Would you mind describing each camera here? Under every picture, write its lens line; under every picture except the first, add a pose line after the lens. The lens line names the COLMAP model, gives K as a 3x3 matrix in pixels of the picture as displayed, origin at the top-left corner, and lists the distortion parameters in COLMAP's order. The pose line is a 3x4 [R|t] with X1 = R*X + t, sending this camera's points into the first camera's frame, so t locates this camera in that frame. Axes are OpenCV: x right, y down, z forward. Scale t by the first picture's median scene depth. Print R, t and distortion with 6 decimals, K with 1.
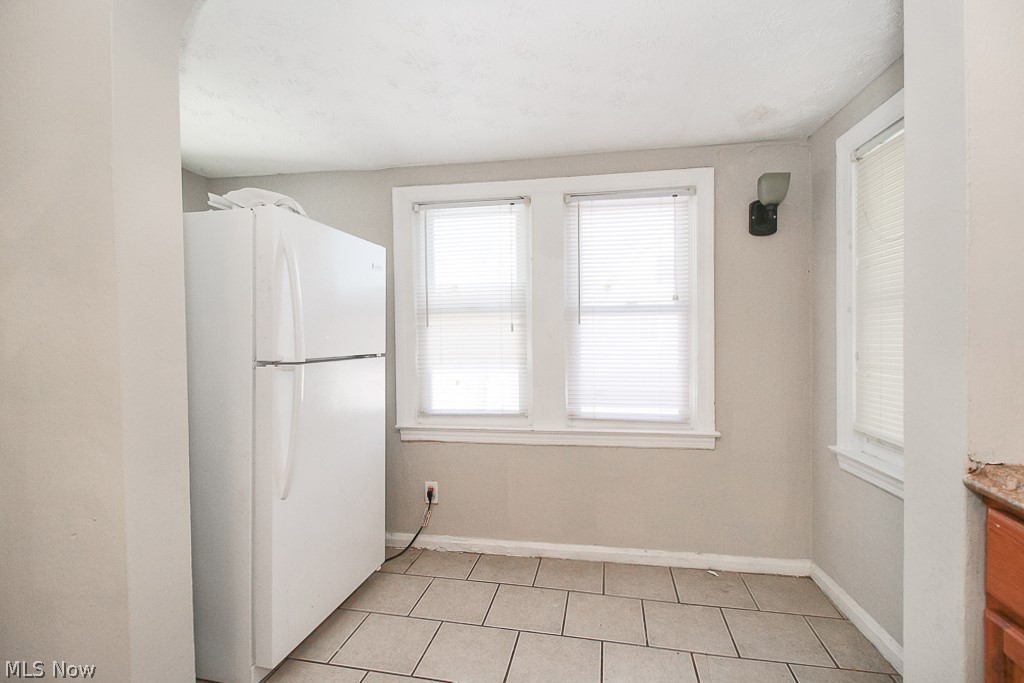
lens RADIAL K [[472.6, 0, 508.6], [0, 472.6, 331.8], [0, 0, 1]] dist [0.011002, -0.007695]
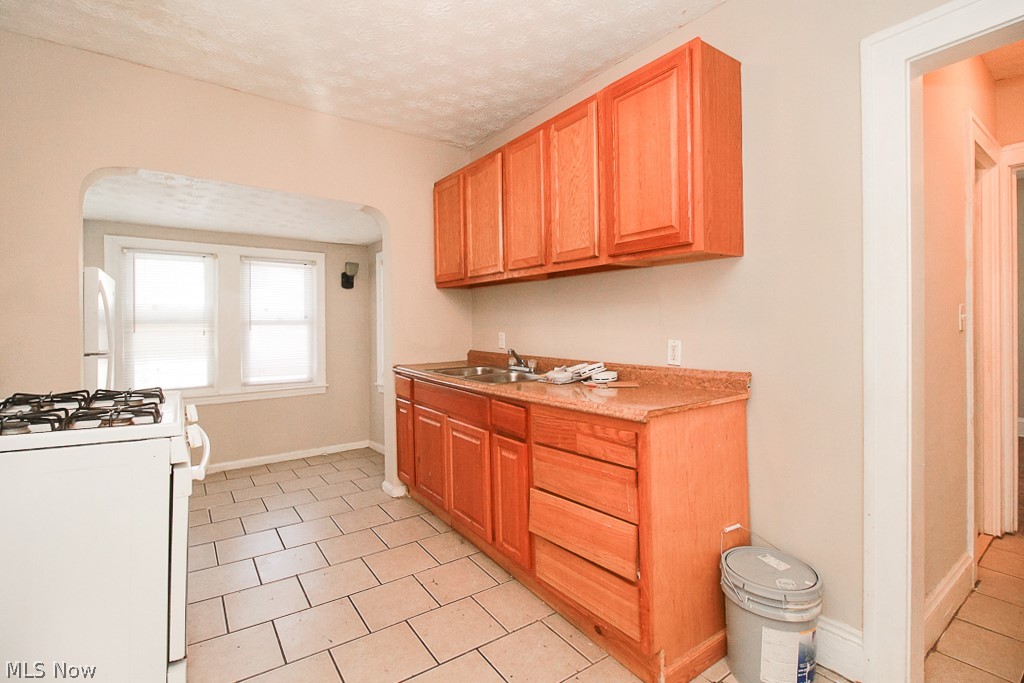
lens RADIAL K [[472.6, 0, 510.6], [0, 472.6, 330.9], [0, 0, 1]] dist [0.011002, -0.007695]
pose [[0.676264, -0.003660, 0.736651, -0.485461], [0.007338, 0.999972, -0.001768, -0.004852], [-0.736623, 0.006601, 0.676271, -0.885922]]
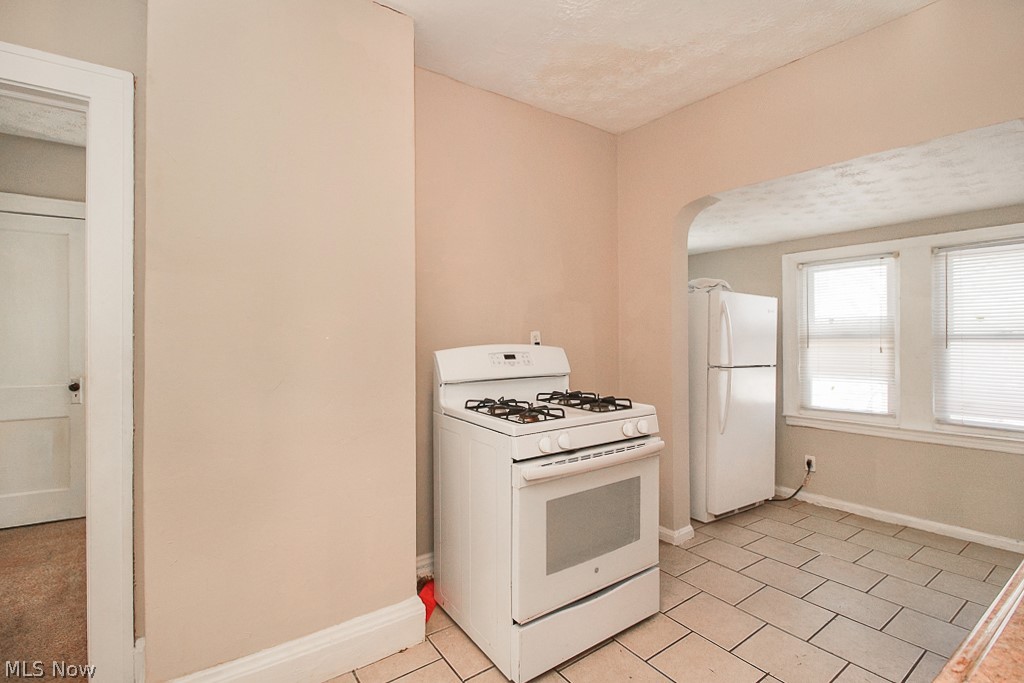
lens RADIAL K [[472.6, 0, 513.5], [0, 472.6, 342.0], [0, 0, 1]] dist [0.011002, -0.007695]
pose [[0.738998, 0.010289, -0.673629, 0.146157], [-0.011371, 0.999931, 0.002798, -0.023548], [0.673612, 0.005592, 0.739064, -0.711740]]
